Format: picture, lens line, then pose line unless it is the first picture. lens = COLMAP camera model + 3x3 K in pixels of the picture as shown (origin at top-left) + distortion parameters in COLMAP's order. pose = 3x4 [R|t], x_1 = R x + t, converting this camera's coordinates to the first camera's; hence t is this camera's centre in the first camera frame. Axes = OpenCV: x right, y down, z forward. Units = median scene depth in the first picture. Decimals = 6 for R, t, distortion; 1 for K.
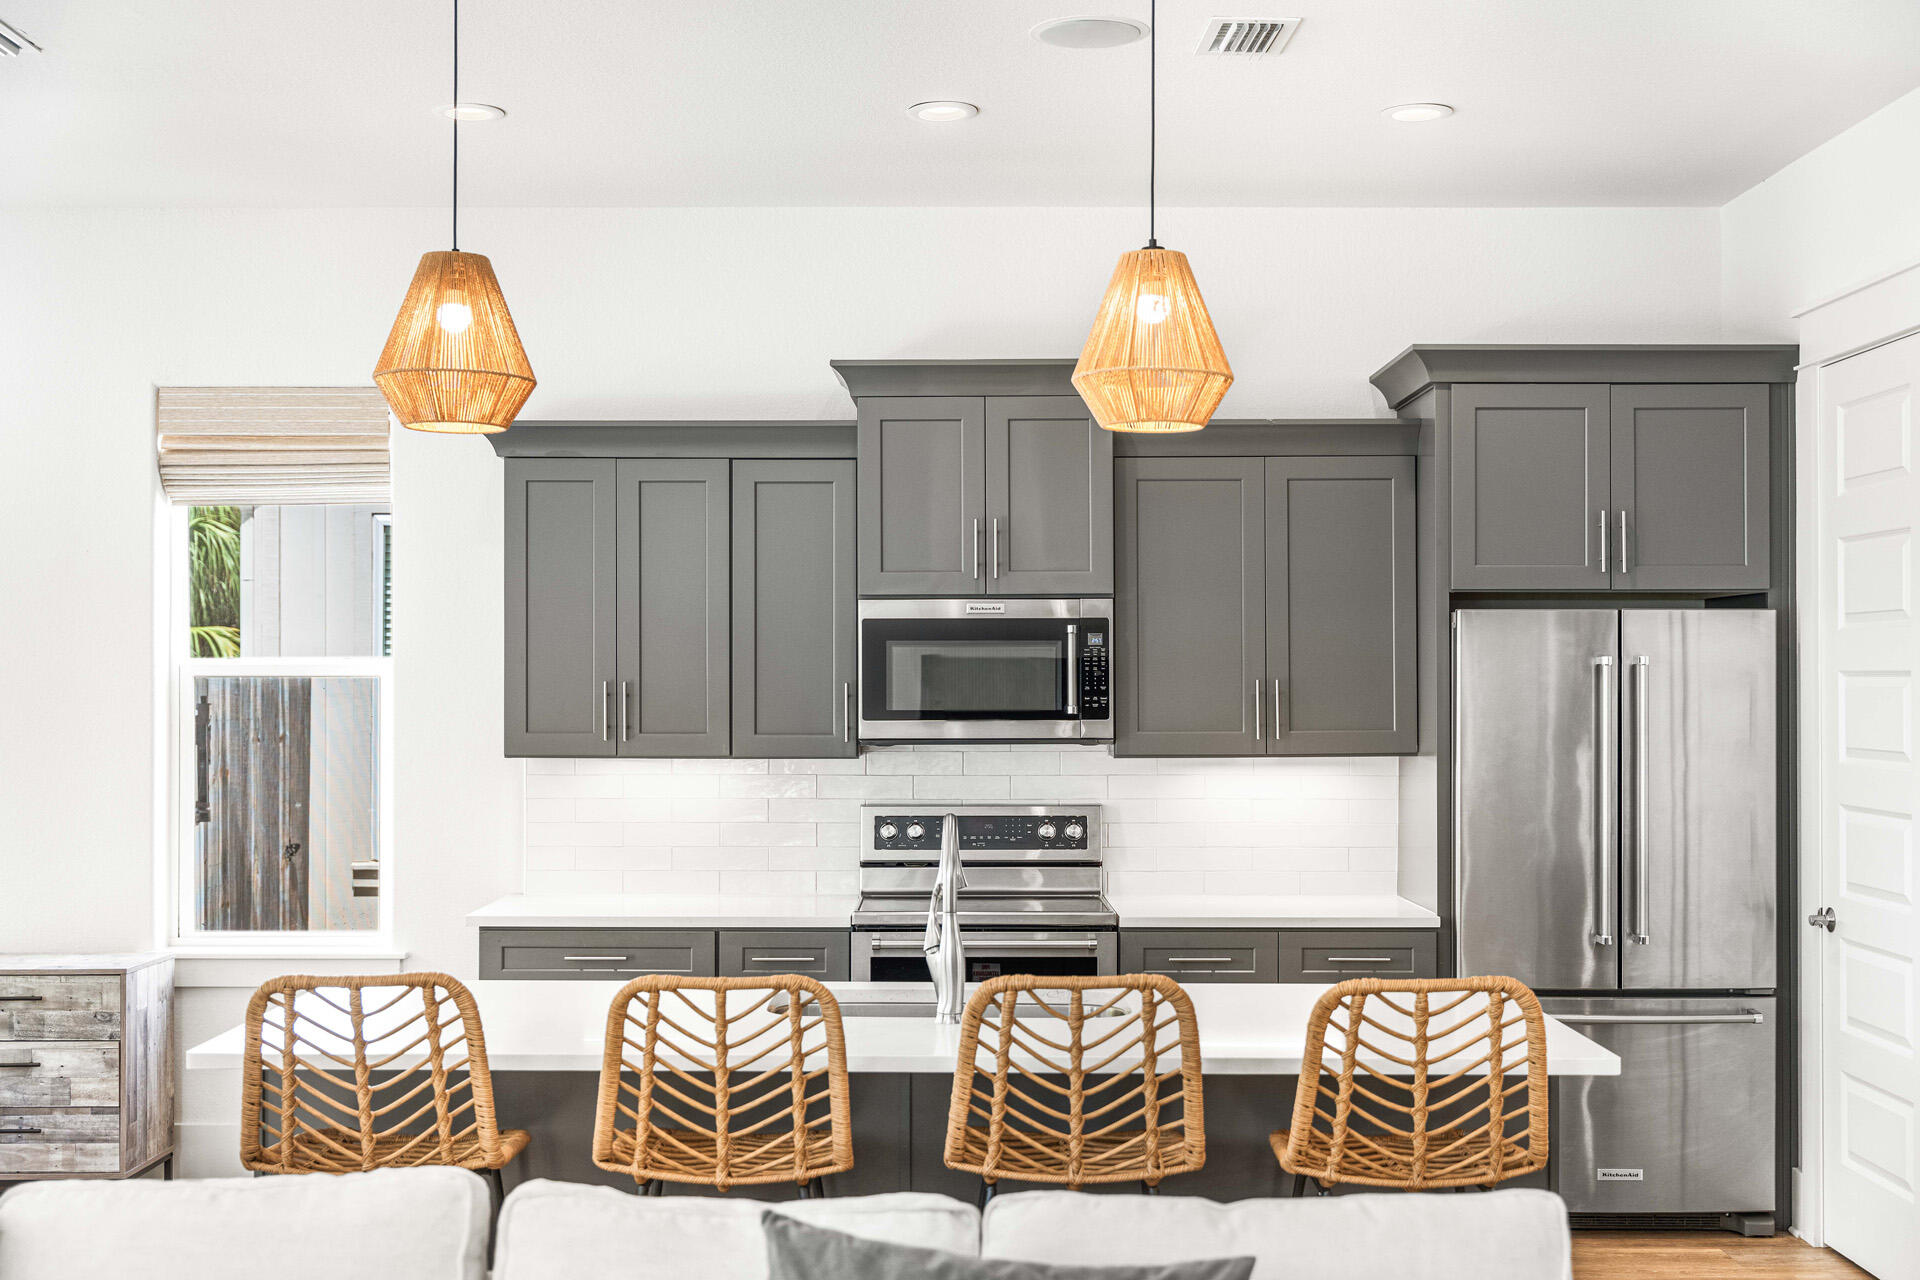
lens RADIAL K [[2252.4, 0, 966.8], [0, 2252.4, 653.4], [0, 0, 1]] dist [0.025855, 0.000000]
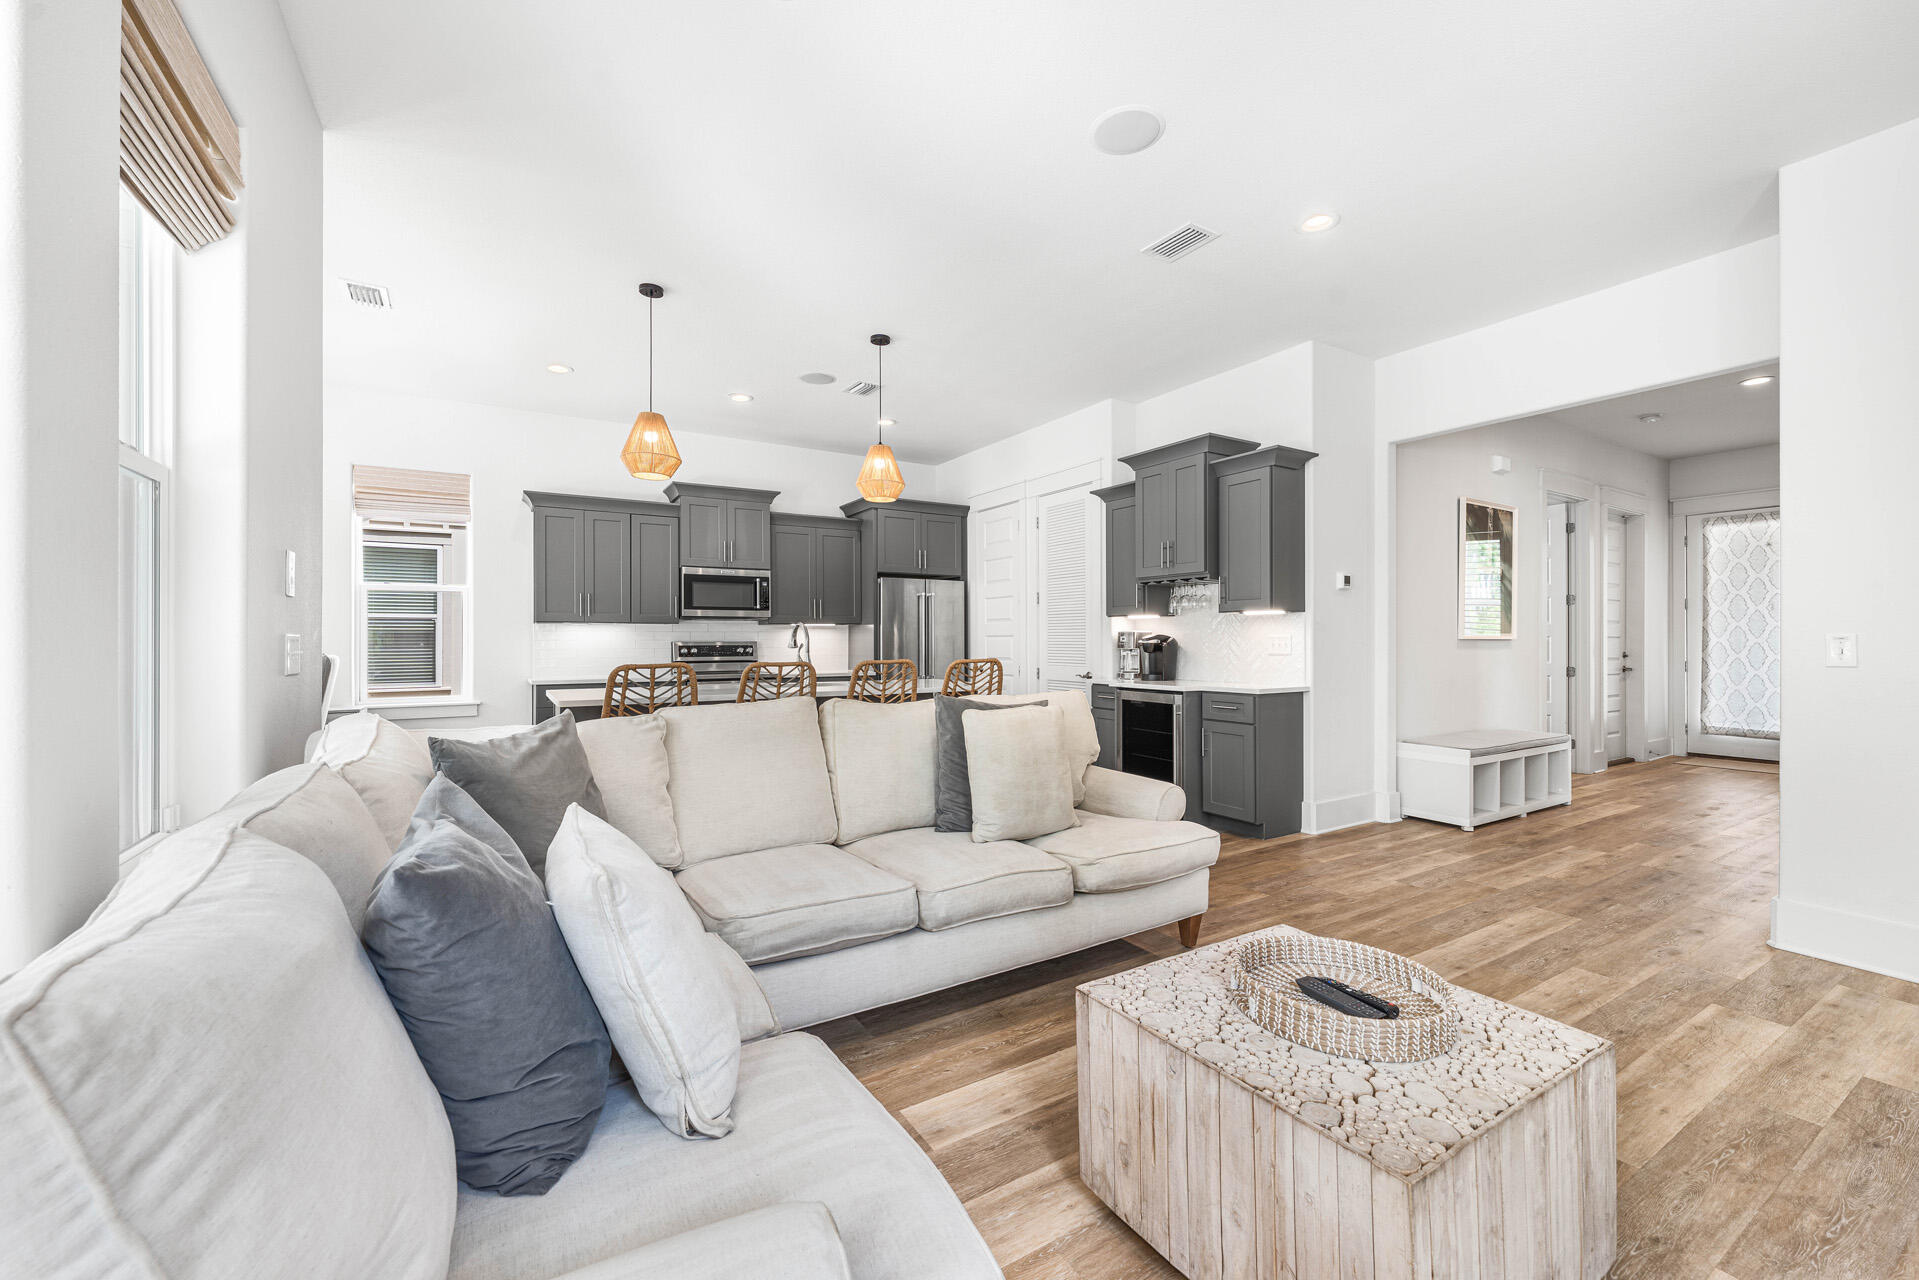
lens RADIAL K [[754.9, 0, 955.5], [0, 754.9, 635.7], [0, 0, 1]] dist [0.000570, 0.000118]
pose [[0.854637, 0.000157, 0.519227, -0.257101], [-0.001646, 0.999996, 0.002406, 0.062022], [-0.519224, -0.002911, 0.854633, 0.009073]]
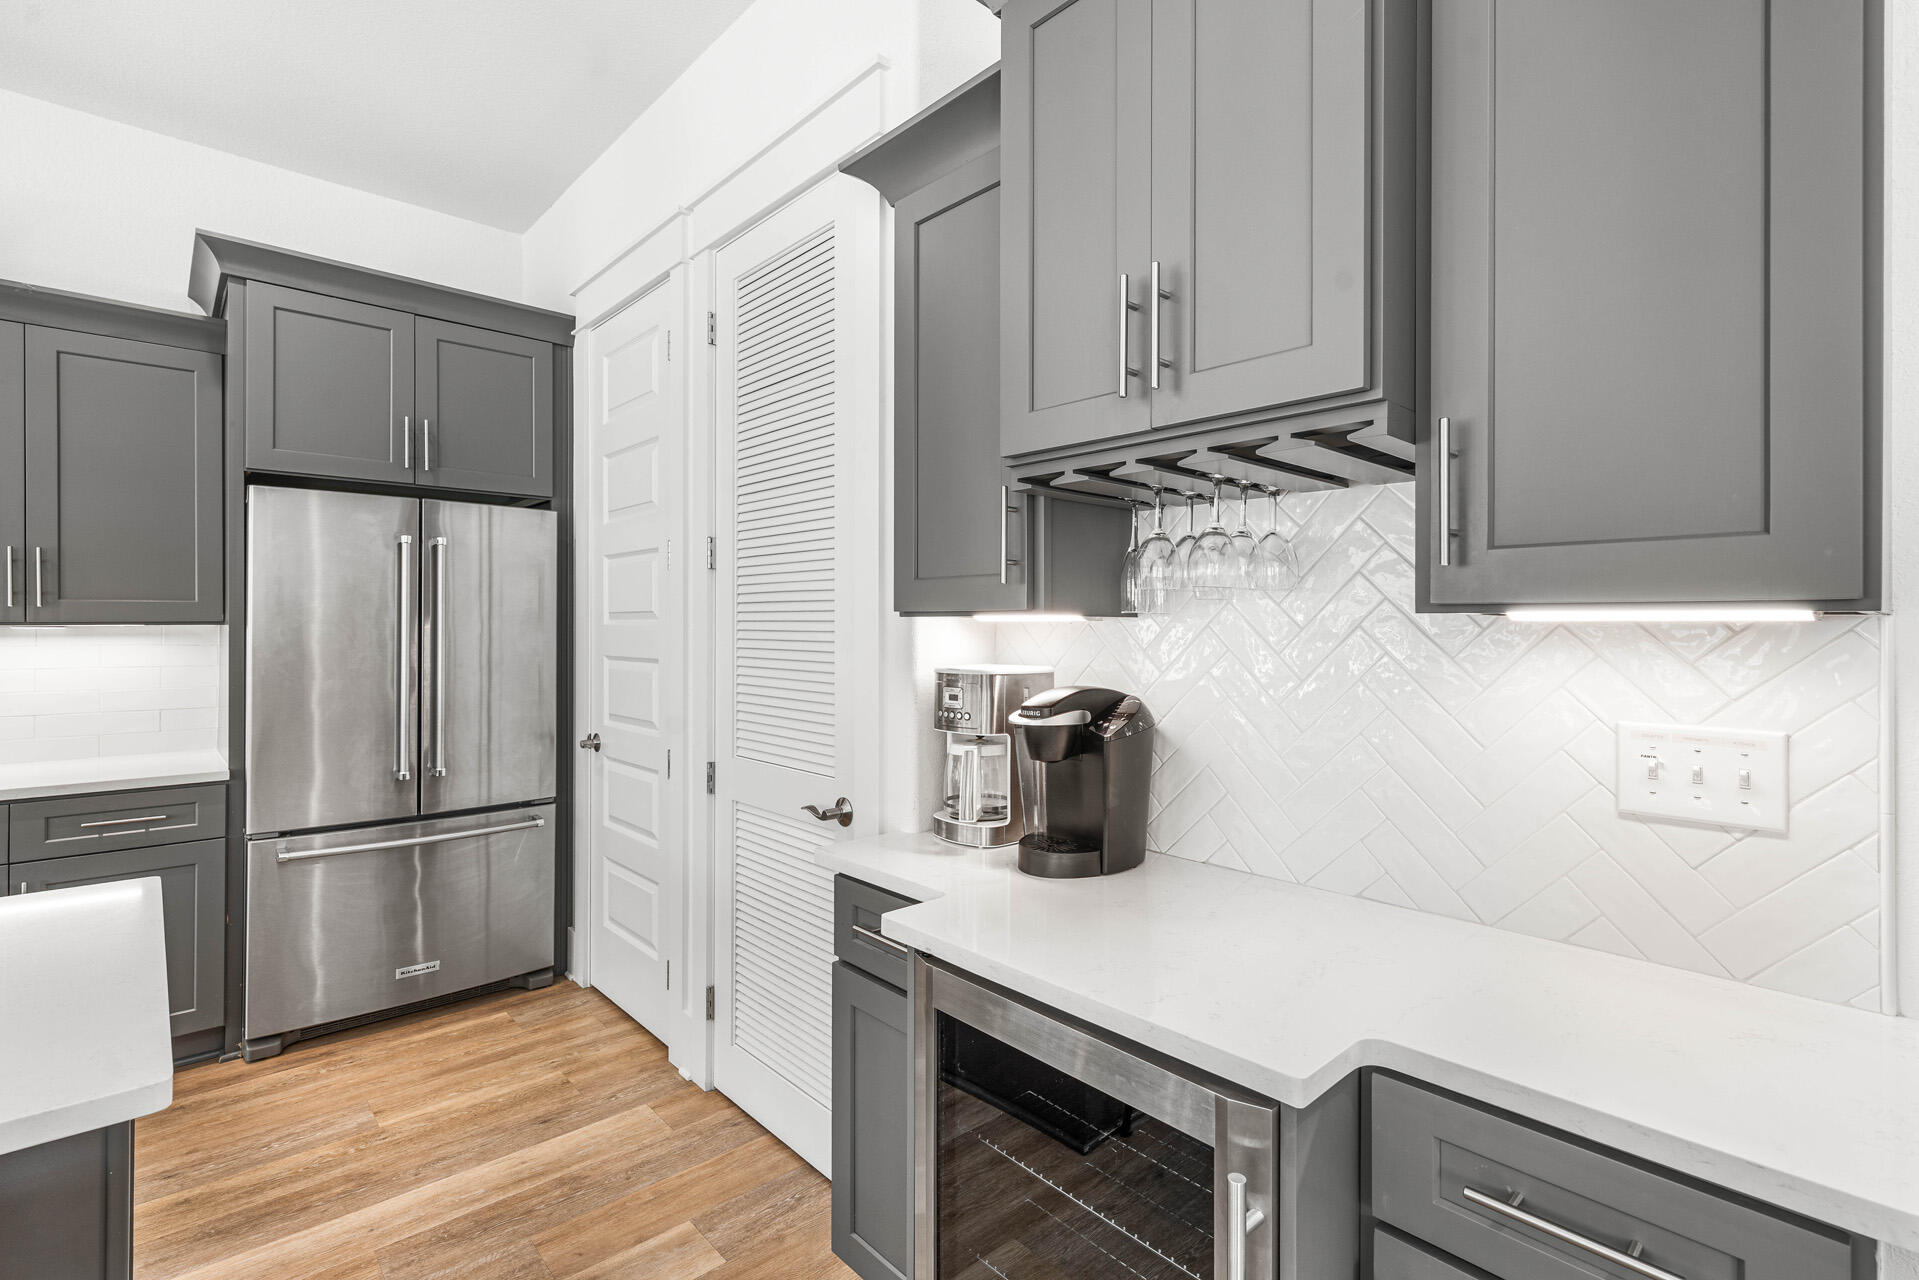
lens RADIAL K [[878.0, 0, 970.4], [0, 878.0, 633.7], [0, 0, 1]] dist [0.001105, -0.000166]
pose [[0.731231, -0.002134, 0.682127, 0.182580], [-0.008596, 0.999887, 0.012342, 0.043464], [-0.682076, -0.014888, 0.731130, 0.454175]]
